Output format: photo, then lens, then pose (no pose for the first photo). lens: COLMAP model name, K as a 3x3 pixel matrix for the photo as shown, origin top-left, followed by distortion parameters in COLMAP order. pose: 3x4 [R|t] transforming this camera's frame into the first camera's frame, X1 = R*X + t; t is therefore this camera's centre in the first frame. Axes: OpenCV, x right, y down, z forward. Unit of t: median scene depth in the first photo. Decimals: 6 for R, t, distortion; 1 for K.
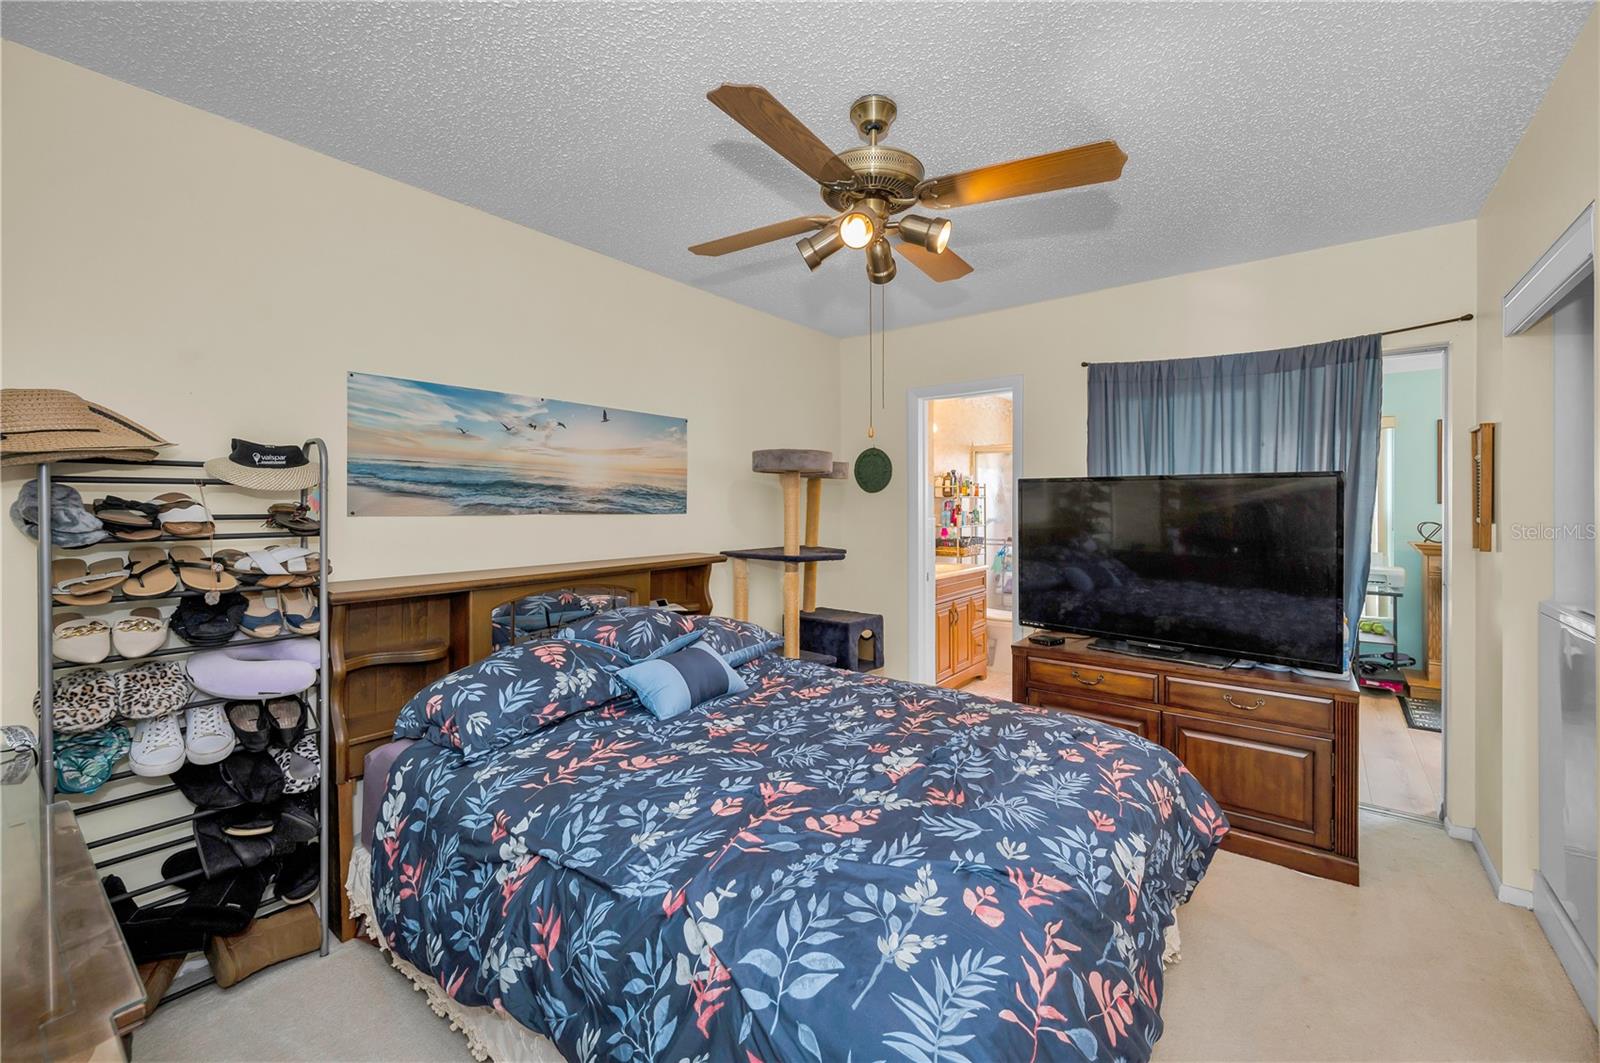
lens RADIAL K [[647.9, 0, 814.6], [0, 647.9, 501.8], [0, 0, 1]] dist [-0.000306, 0.000553]
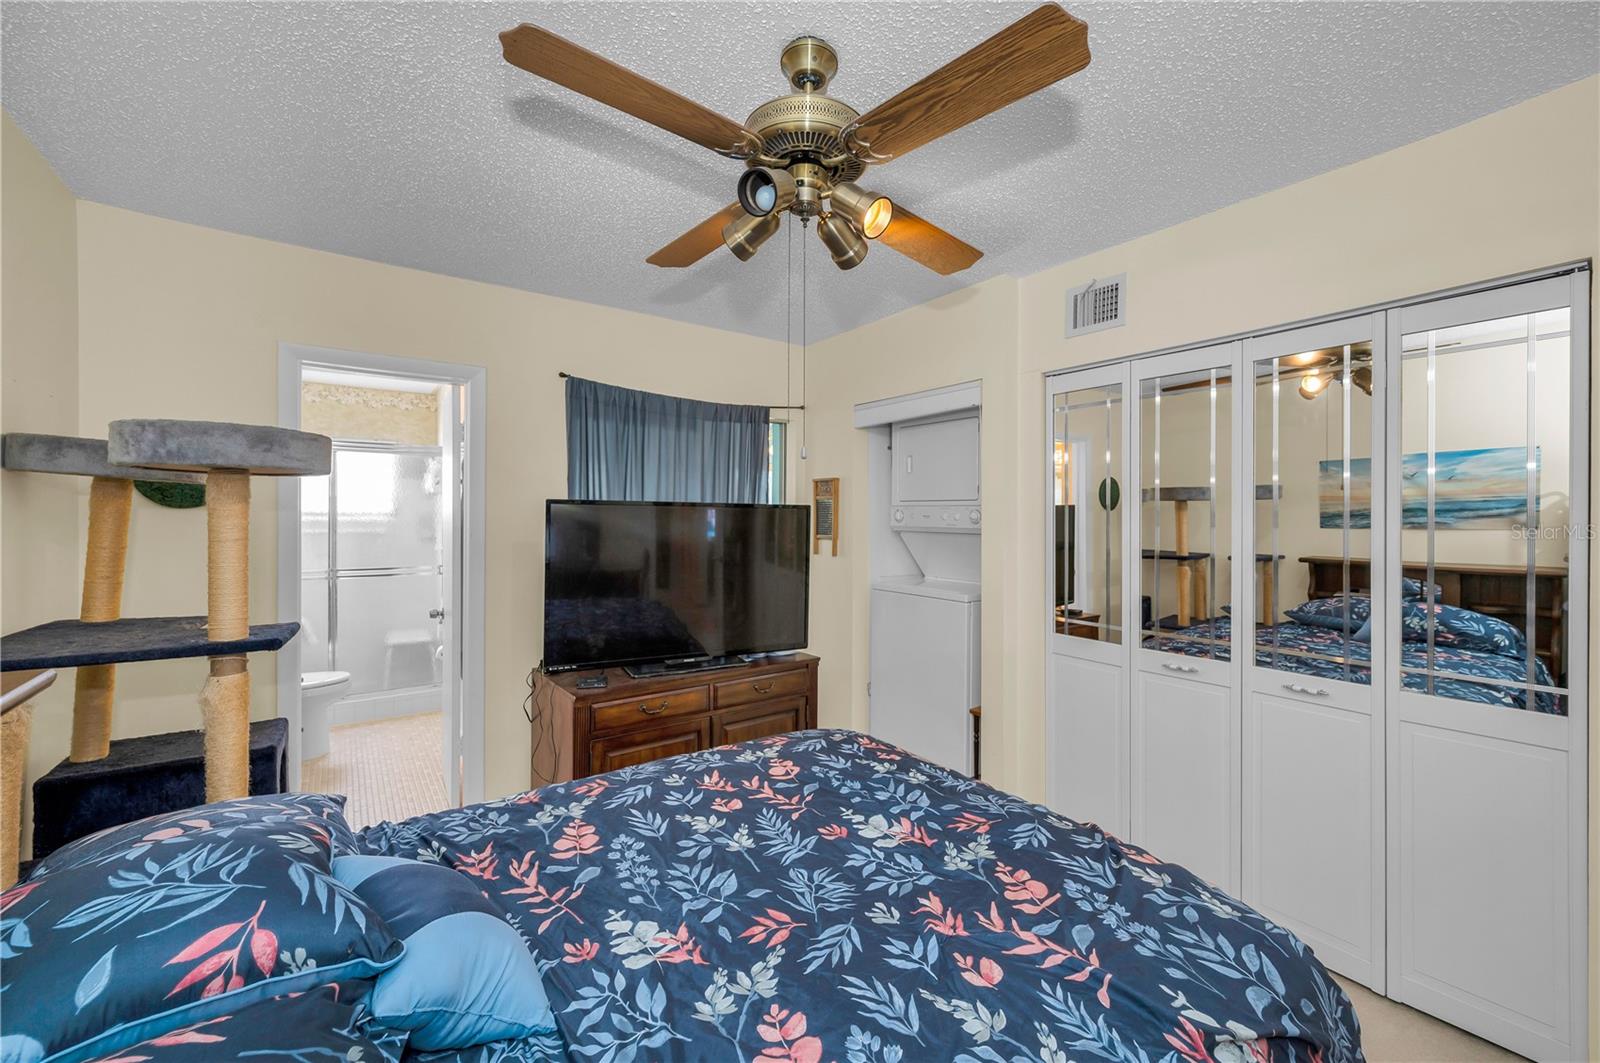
lens RADIAL K [[647.9, 0, 805.1], [0, 647.9, 524.4], [0, 0, 1]] dist [-0.000306, 0.000553]
pose [[0.272295, -0.008285, 0.962178, -0.487288], [-0.009028, 0.999897, 0.011165, -0.019438], [-0.962172, -0.011727, 0.272192, 0.549752]]
